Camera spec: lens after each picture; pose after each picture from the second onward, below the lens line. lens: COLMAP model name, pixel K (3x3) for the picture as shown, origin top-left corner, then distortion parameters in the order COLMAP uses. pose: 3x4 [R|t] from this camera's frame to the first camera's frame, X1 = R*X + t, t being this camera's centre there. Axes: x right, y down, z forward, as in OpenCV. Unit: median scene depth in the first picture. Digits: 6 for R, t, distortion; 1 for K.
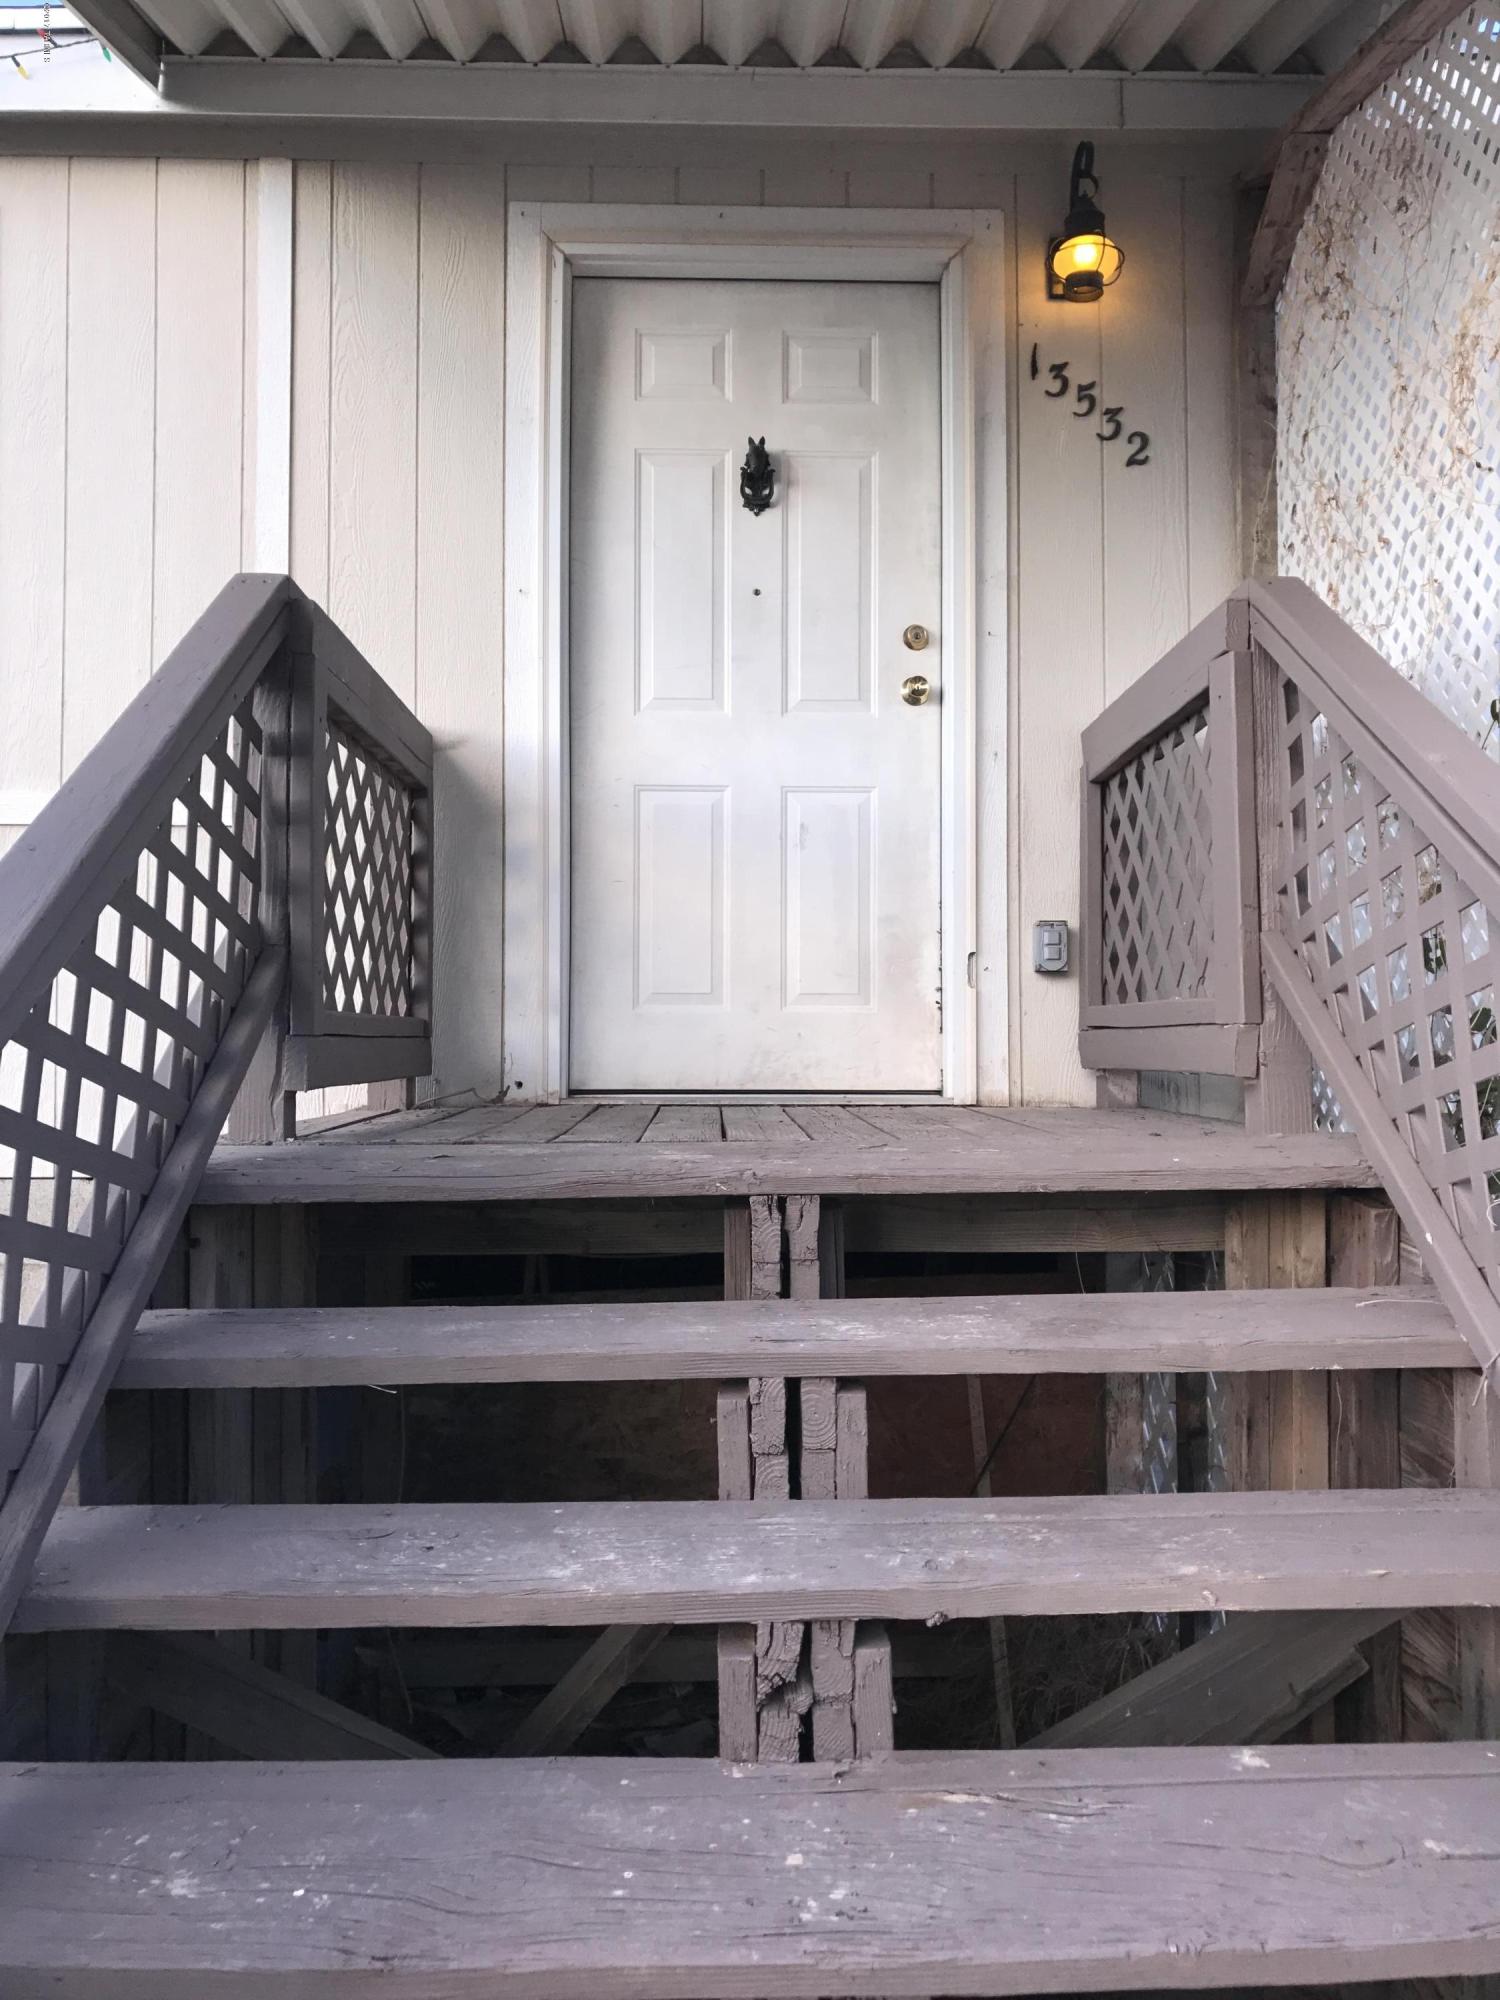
lens RADIAL K [[1624.2, 0, 738.8], [0, 1624.2, 997.6], [0, 0, 1]] dist [0.016666, 0.000086]
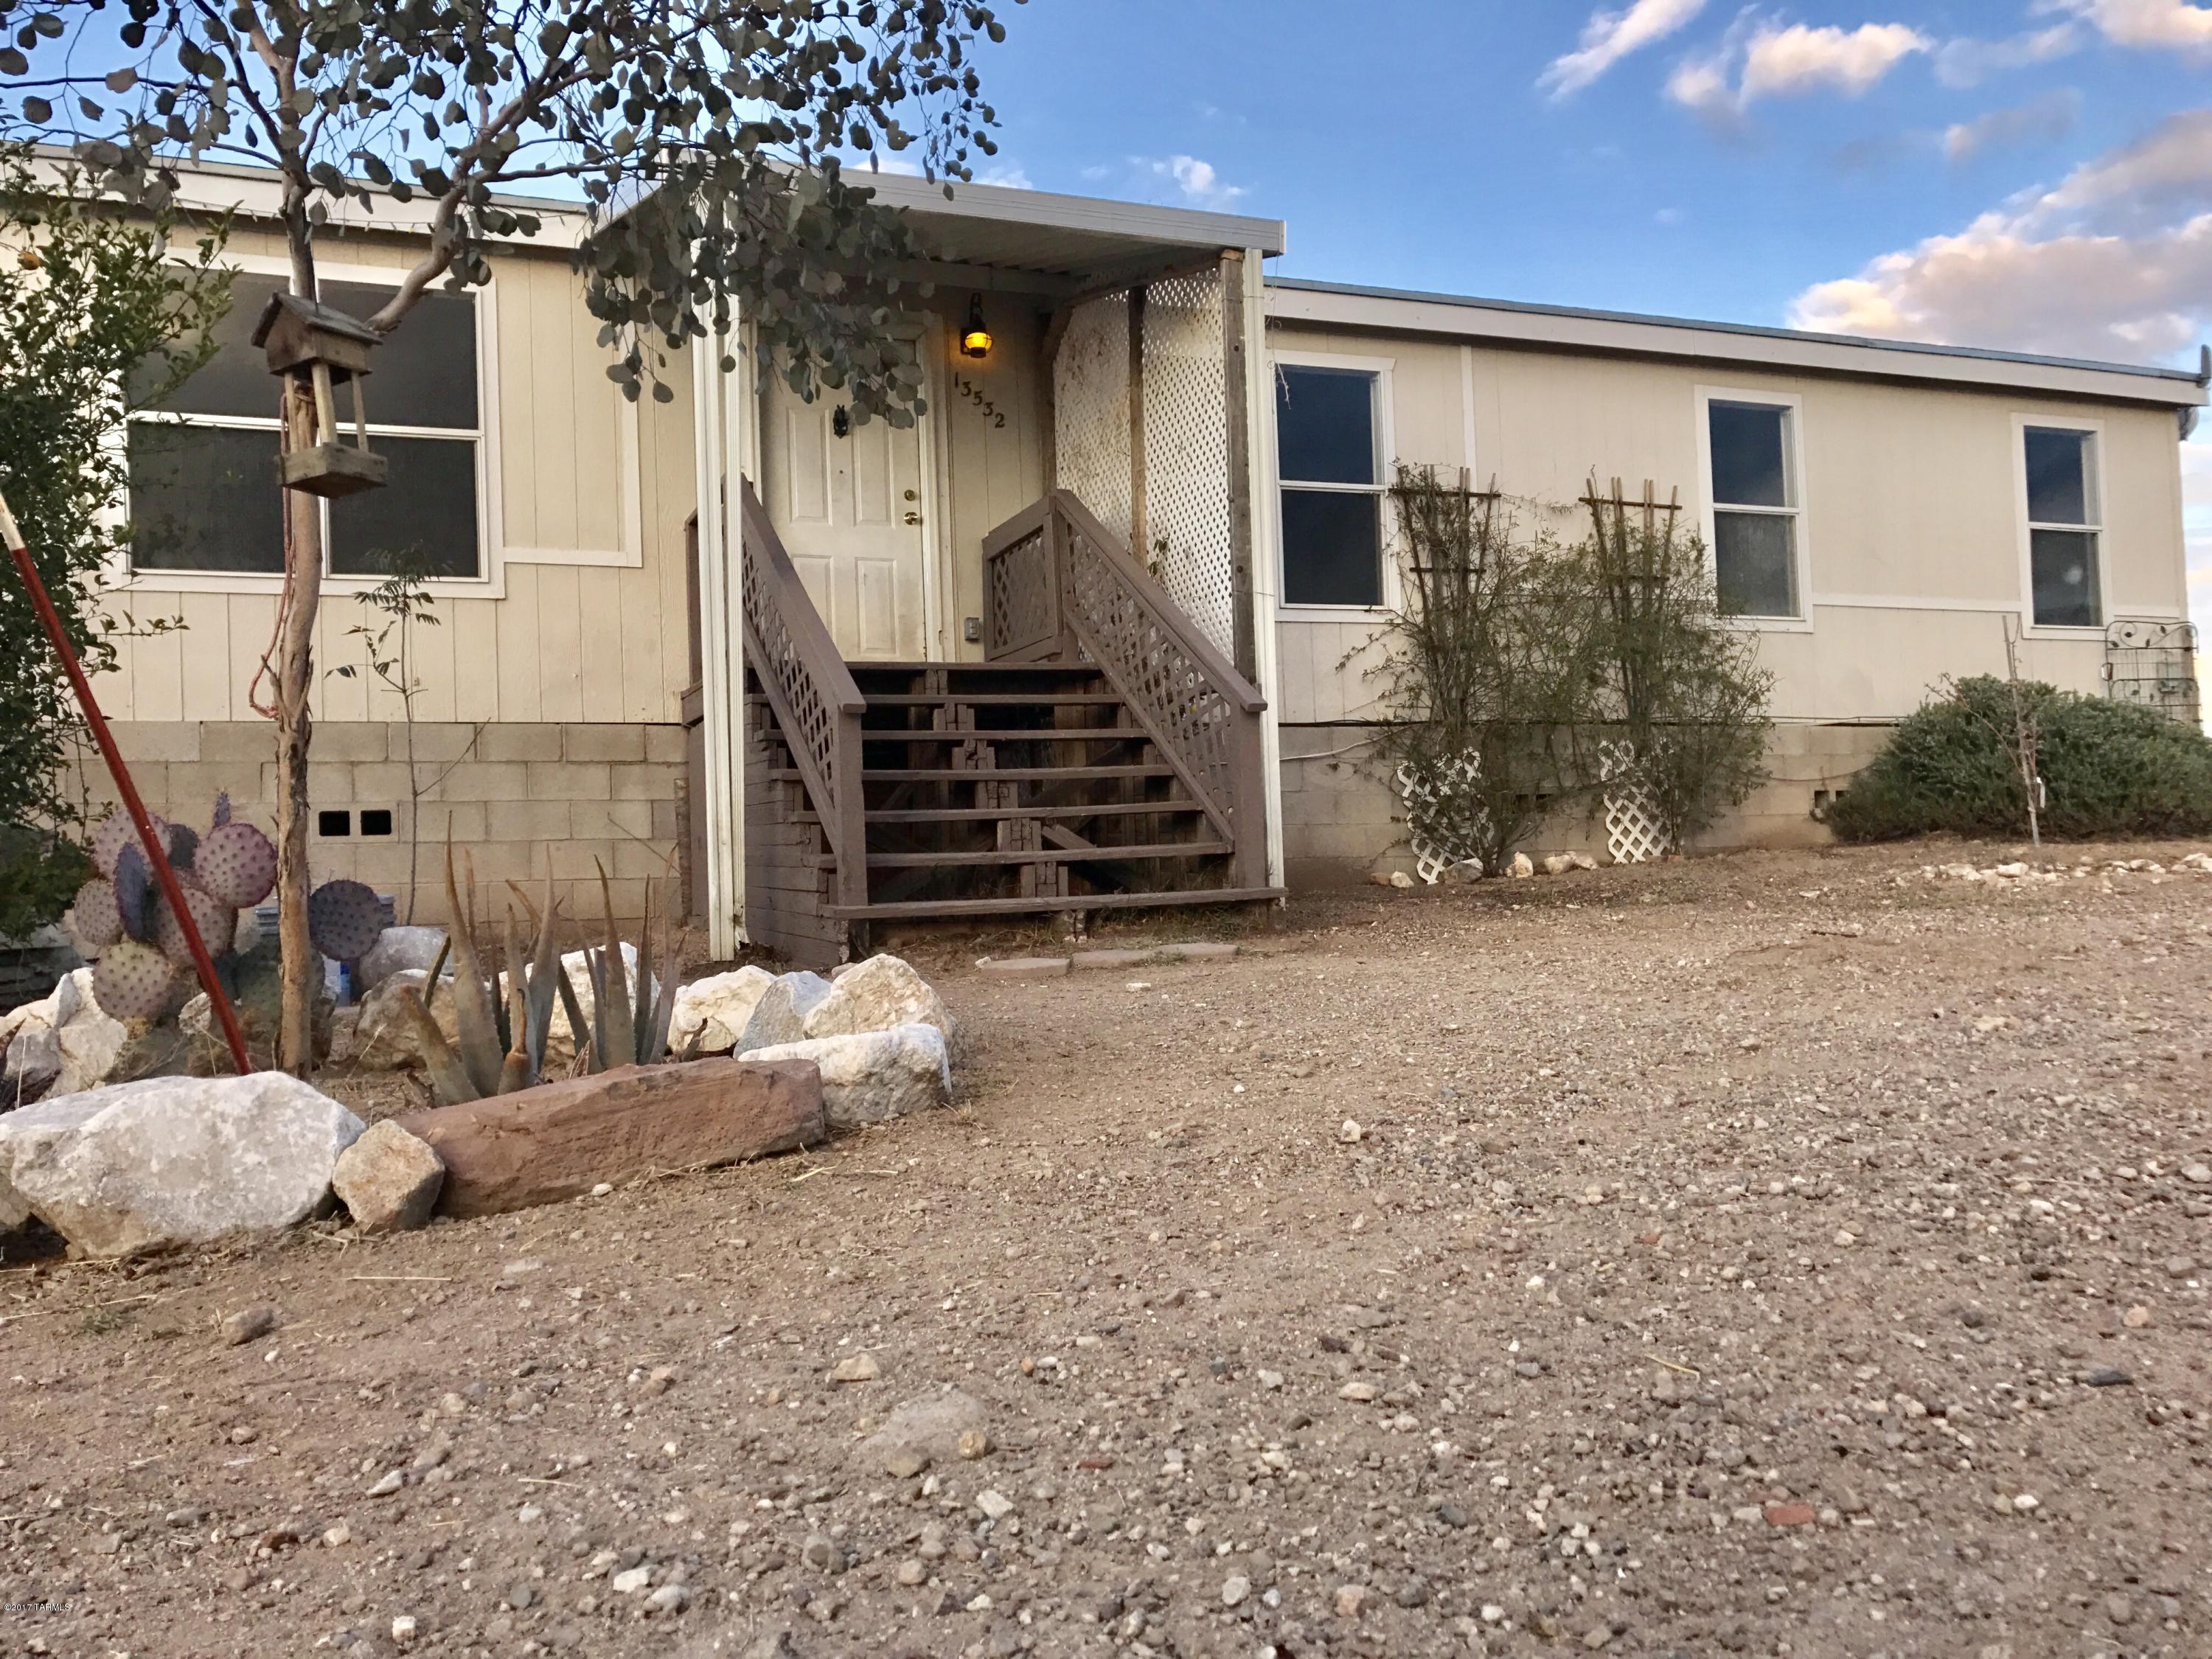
lens RADIAL K [[1796.4, 0, 1107.0], [0, 1796.4, 828.6], [0, 0, 1]] dist [0.016666, 0.000086]
pose [[0.931236, -0.018779, 0.363932, -0.586676], [0.021269, 0.999770, -0.002836, 0.273676], [-0.363795, 0.010381, 0.931421, -1.522855]]
